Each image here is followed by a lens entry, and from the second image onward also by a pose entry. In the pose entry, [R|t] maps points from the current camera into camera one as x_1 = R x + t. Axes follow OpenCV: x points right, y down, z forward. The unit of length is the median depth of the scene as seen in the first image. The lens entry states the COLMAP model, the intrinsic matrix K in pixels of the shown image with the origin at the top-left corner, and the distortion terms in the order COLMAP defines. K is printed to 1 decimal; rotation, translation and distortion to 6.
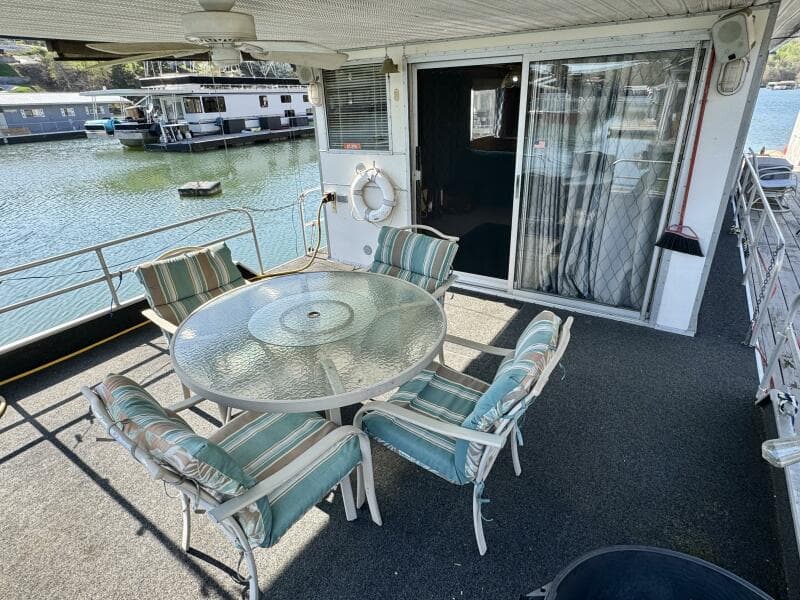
lens RADIAL K [[445.4, 0, 393.7], [0, 445.4, 297.3], [0, 0, 1]] dist [-0.001205, -0.000292]
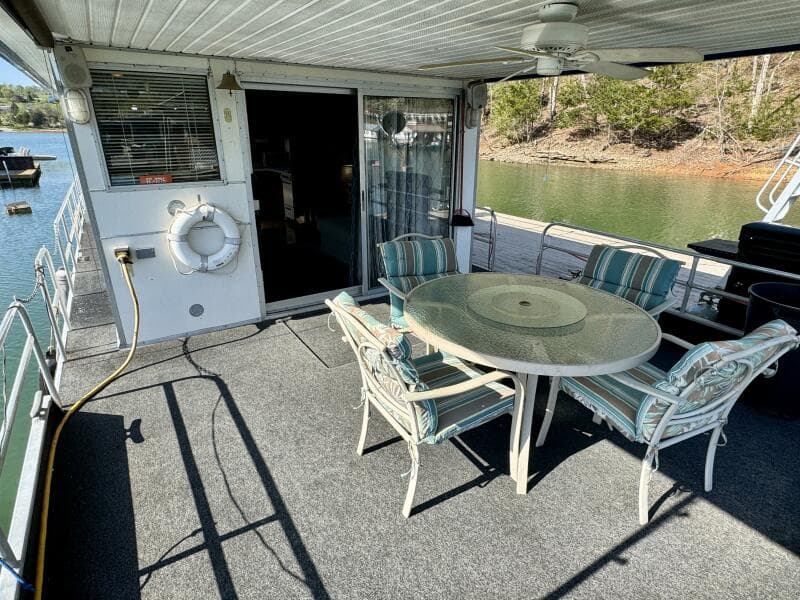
lens RADIAL K [[445.4, 0, 393.7], [0, 445.4, 297.3], [0, 0, 1]] dist [-0.001205, -0.000292]
pose [[0.413636, -0.283937, 0.865035, -0.651049], [0.354310, 0.925428, 0.134339, -0.123211], [-0.838672, 0.250922, 0.483392, 0.378640]]
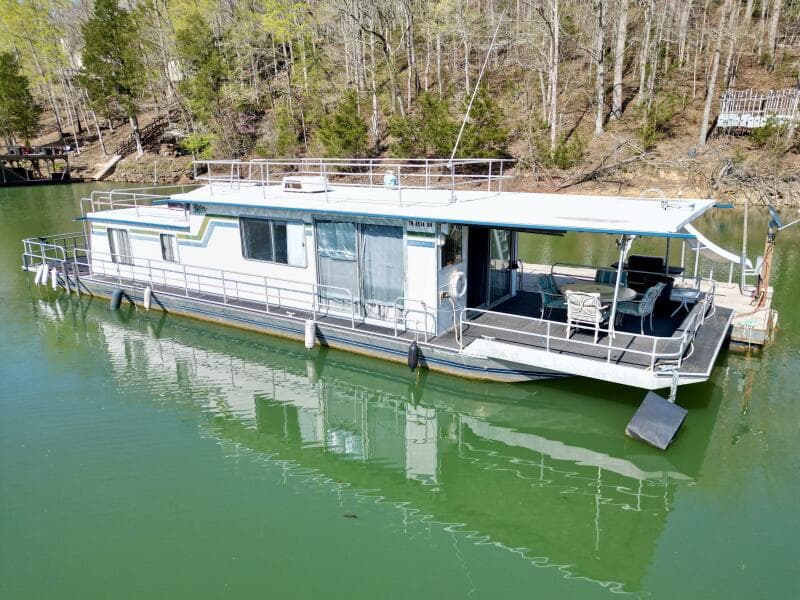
lens RADIAL K [[576.9, 0, 404.8], [0, 576.9, 303.3], [0, 0, 1]] dist [0.079456, -0.058705]
pose [[-0.026169, -0.235654, 0.971485, -2.567914], [0.421756, 0.878488, 0.224456, -0.879753], [-0.906332, 0.415603, 0.076399, 1.168769]]
